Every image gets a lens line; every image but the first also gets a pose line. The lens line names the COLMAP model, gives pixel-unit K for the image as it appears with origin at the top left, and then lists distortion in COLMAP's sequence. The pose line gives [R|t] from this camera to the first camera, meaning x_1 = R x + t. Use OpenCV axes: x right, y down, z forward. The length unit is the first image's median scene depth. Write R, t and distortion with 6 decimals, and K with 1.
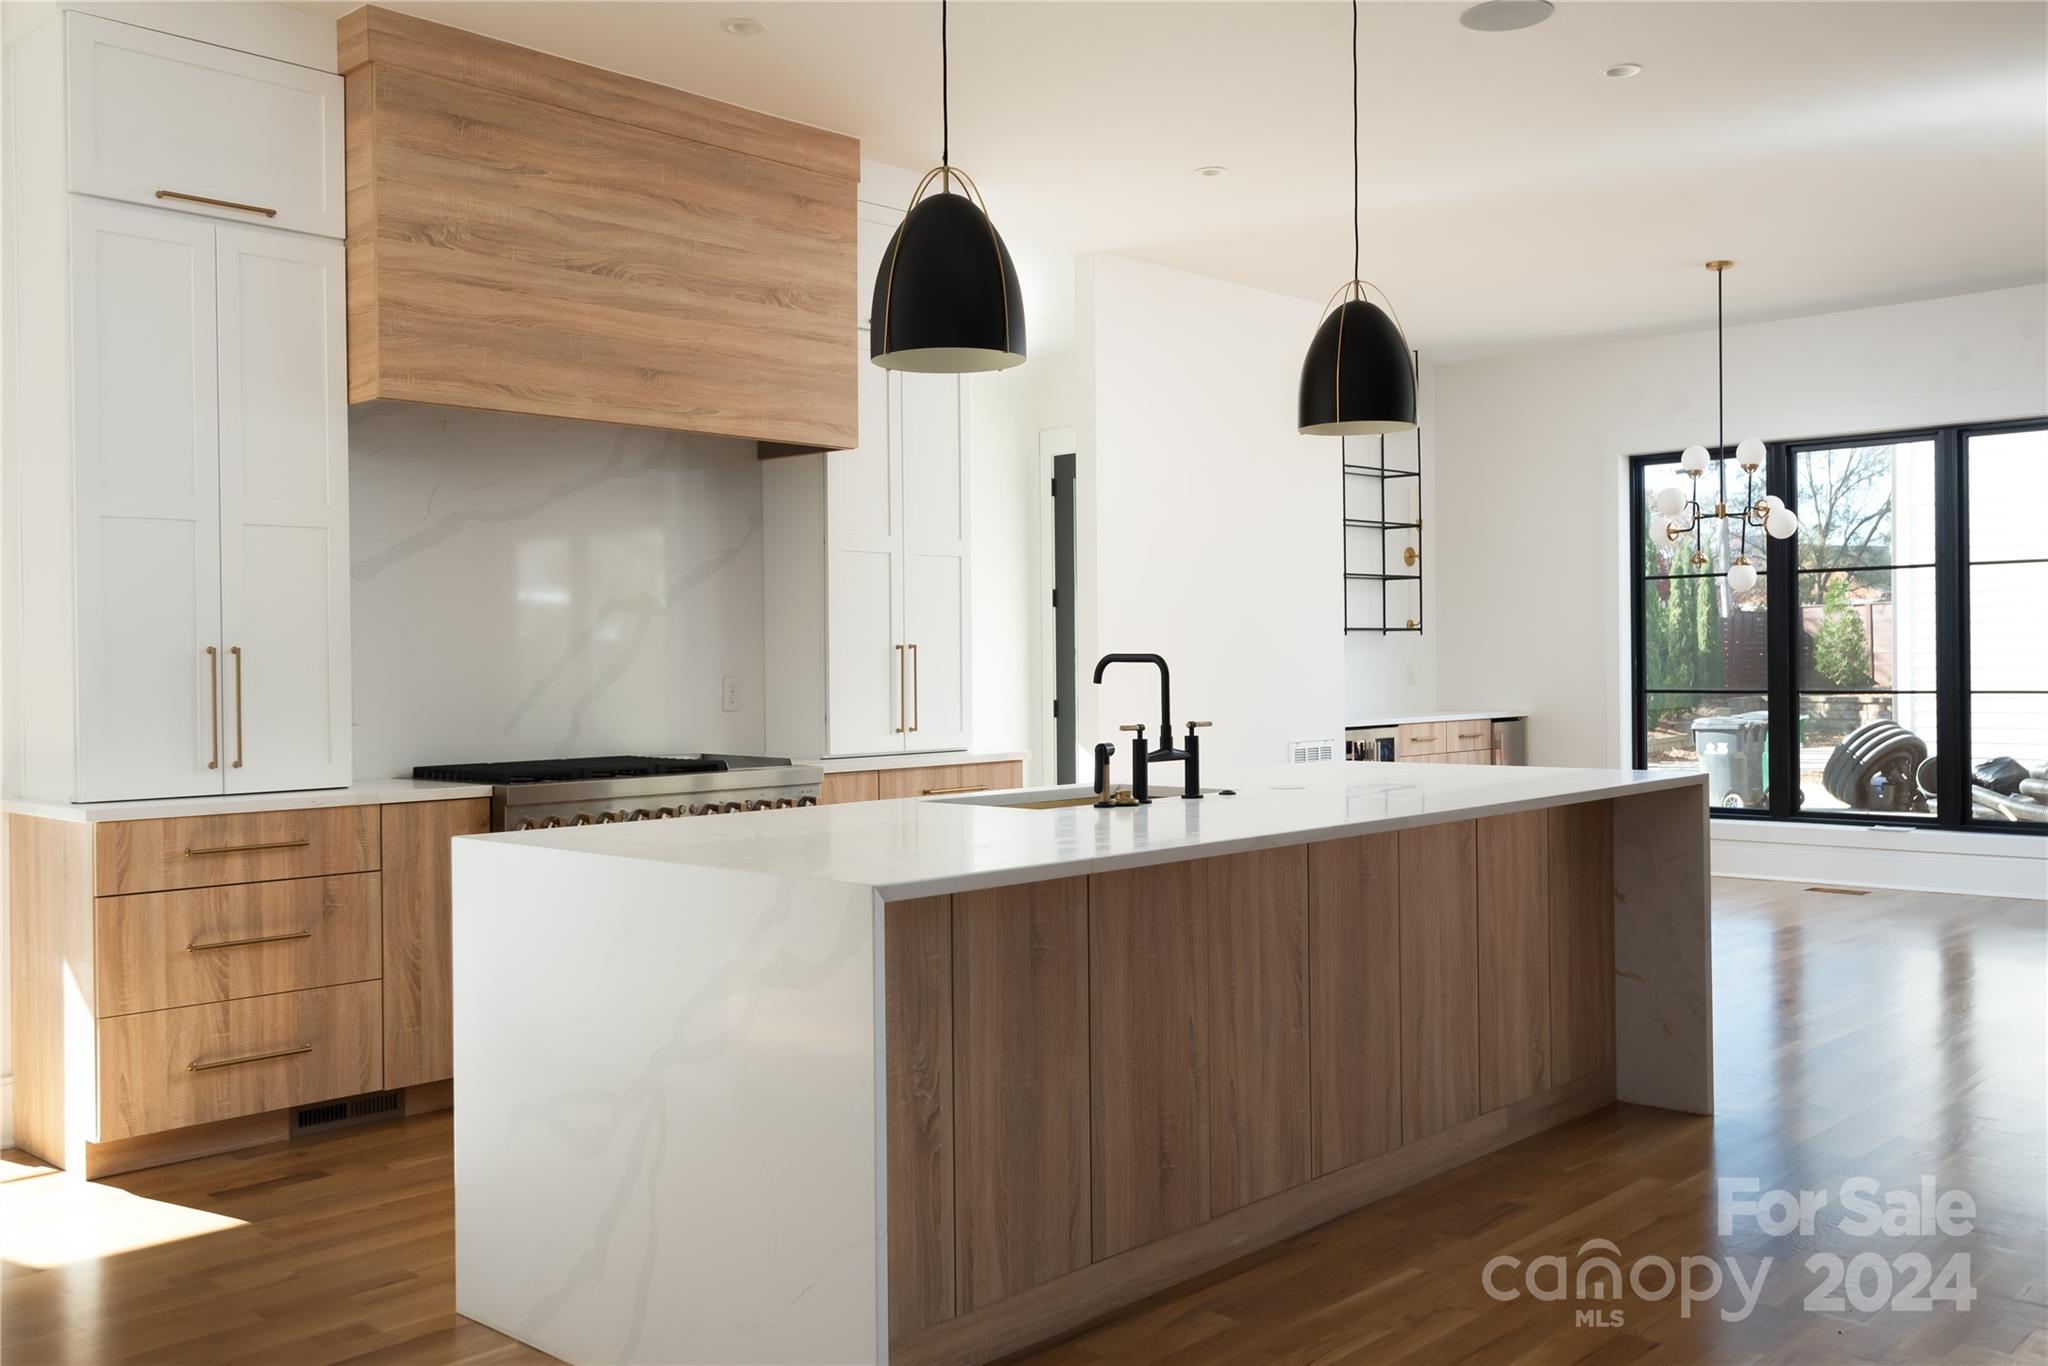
lens RADIAL K [[1877.4, 0, 1064.2], [0, 1877.4, 680.9], [0, 0, 1]] dist [0.029482, -0.011915]
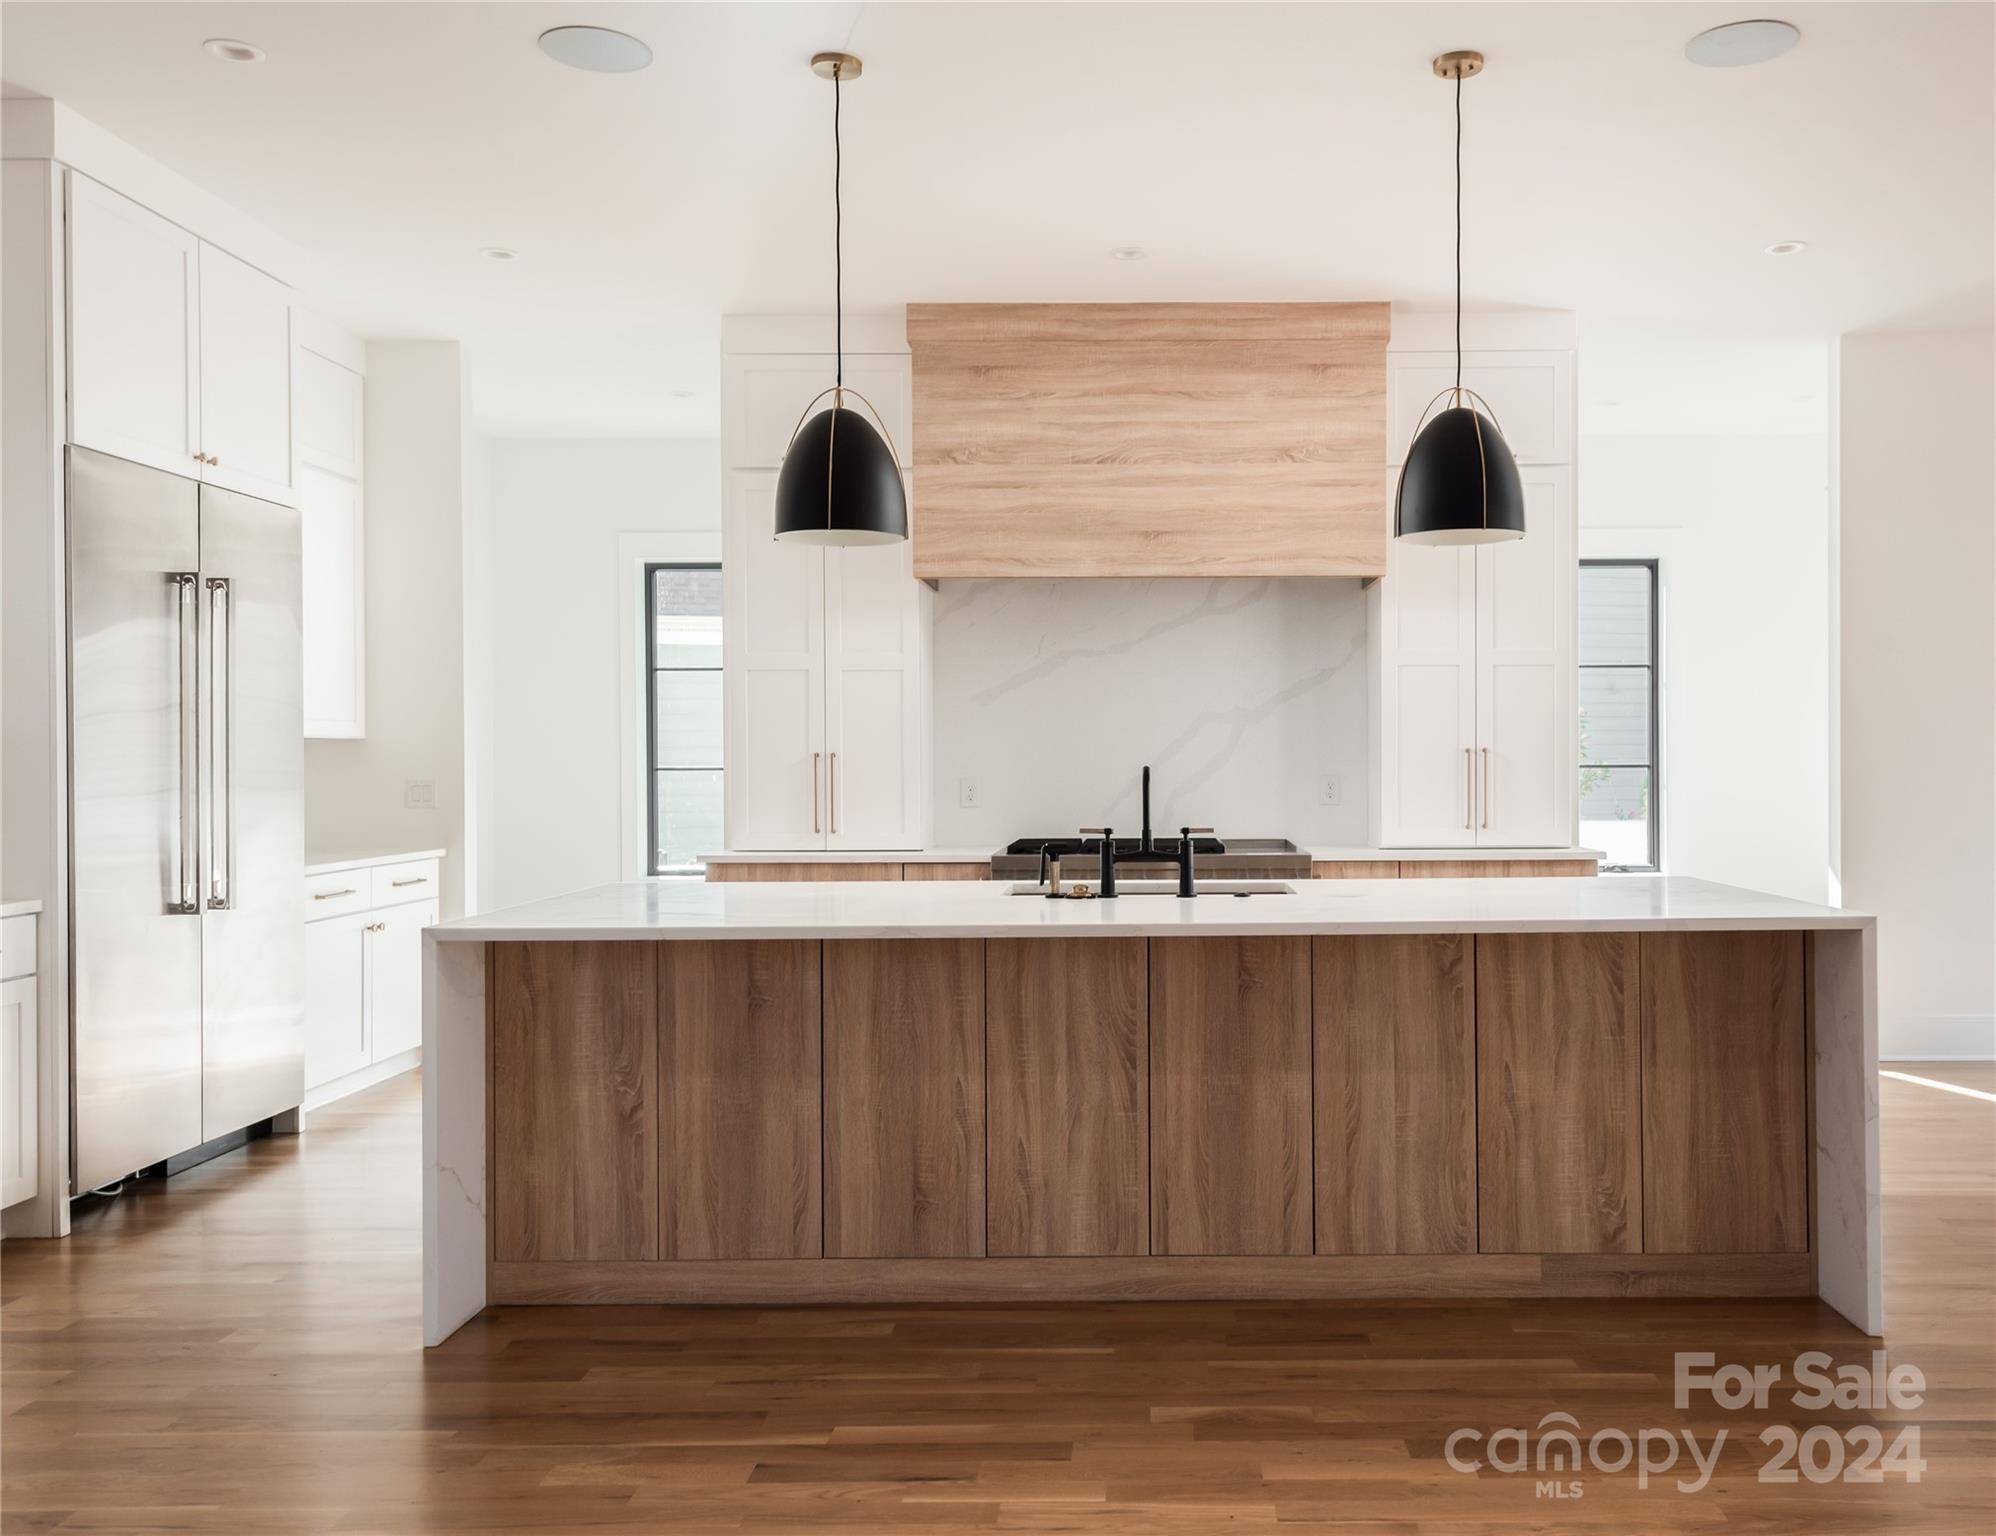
lens RADIAL K [[1640.6, 0, 1160.7], [0, 1640.6, 769.7], [0, 0, 1]] dist [0.029246, -0.027266]
pose [[0.677126, 0.012754, -0.735757, 0.700477], [-0.010591, 0.999915, 0.007585, -0.017658], [0.735791, 0.002656, 0.677204, 0.309576]]
